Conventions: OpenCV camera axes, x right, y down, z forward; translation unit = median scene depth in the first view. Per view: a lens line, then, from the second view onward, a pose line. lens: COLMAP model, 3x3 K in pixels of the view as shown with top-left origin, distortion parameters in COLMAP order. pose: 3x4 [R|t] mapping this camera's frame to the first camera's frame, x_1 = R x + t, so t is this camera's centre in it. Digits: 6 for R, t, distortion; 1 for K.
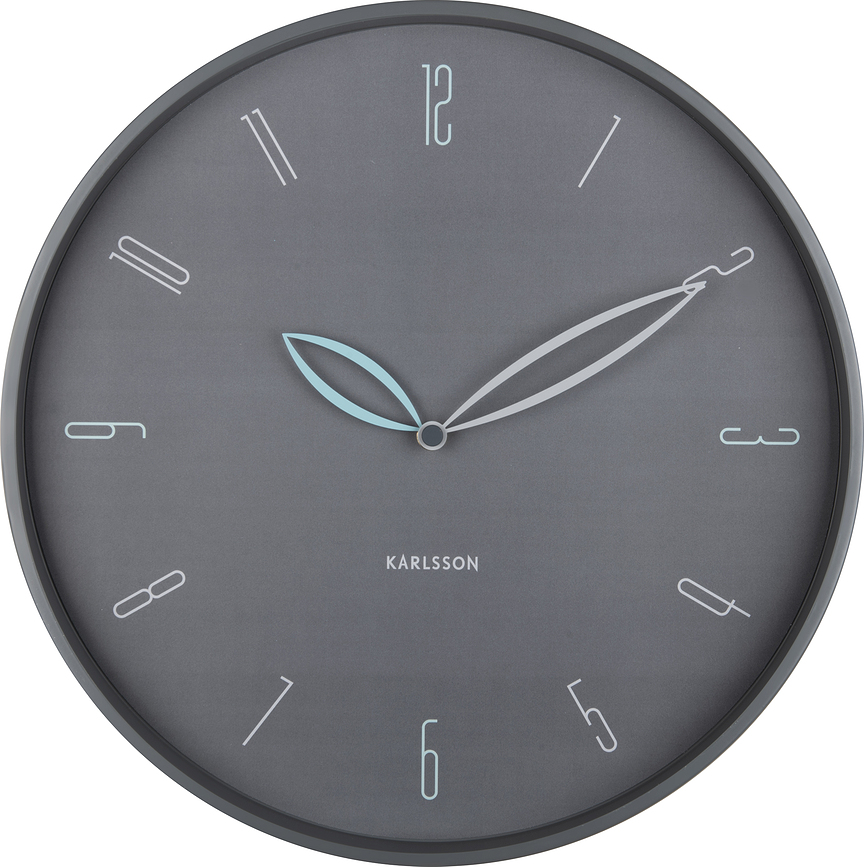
lens RADIAL K [[2688.0, 0, 432.0], [0, 2688.0, 433.5], [0, 0, 1]] dist [-0.001228, -0.068505]
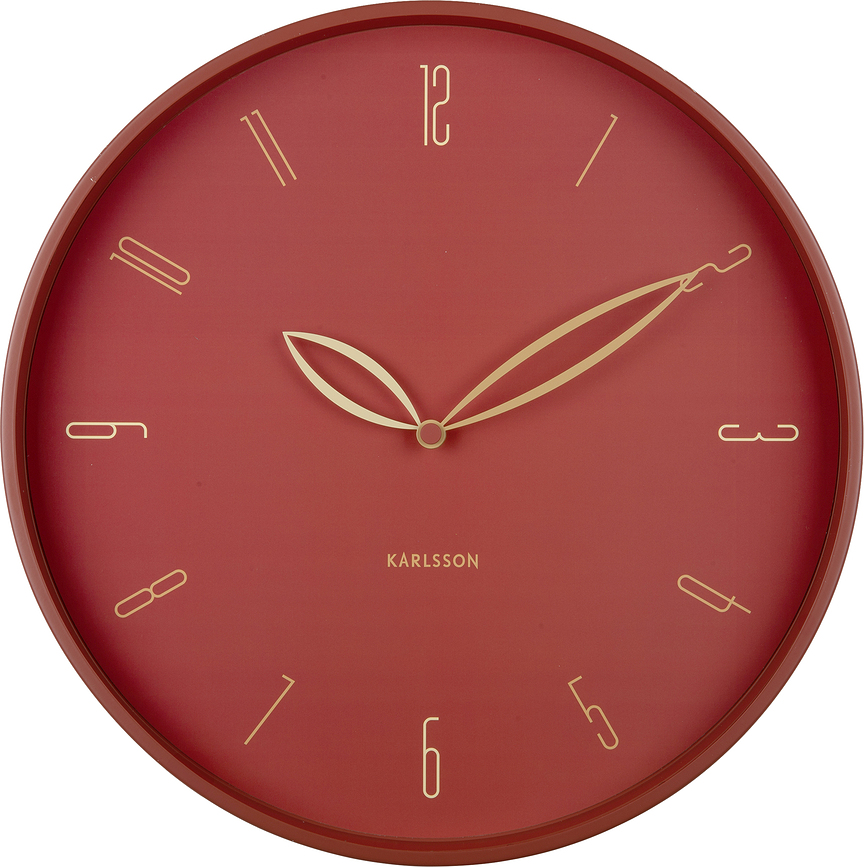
lens RADIAL K [[3296.6, 0, 432.0], [0, 3296.6, 433.5], [0, 0, 1]] dist [0.009828, 0.172094]
pose [[0.999987, -0.005156, -0.000214, 0.000304], [0.005156, 0.999987, 0.000057, 0.000600], [0.000213, -0.000058, 1.000000, -0.232128]]
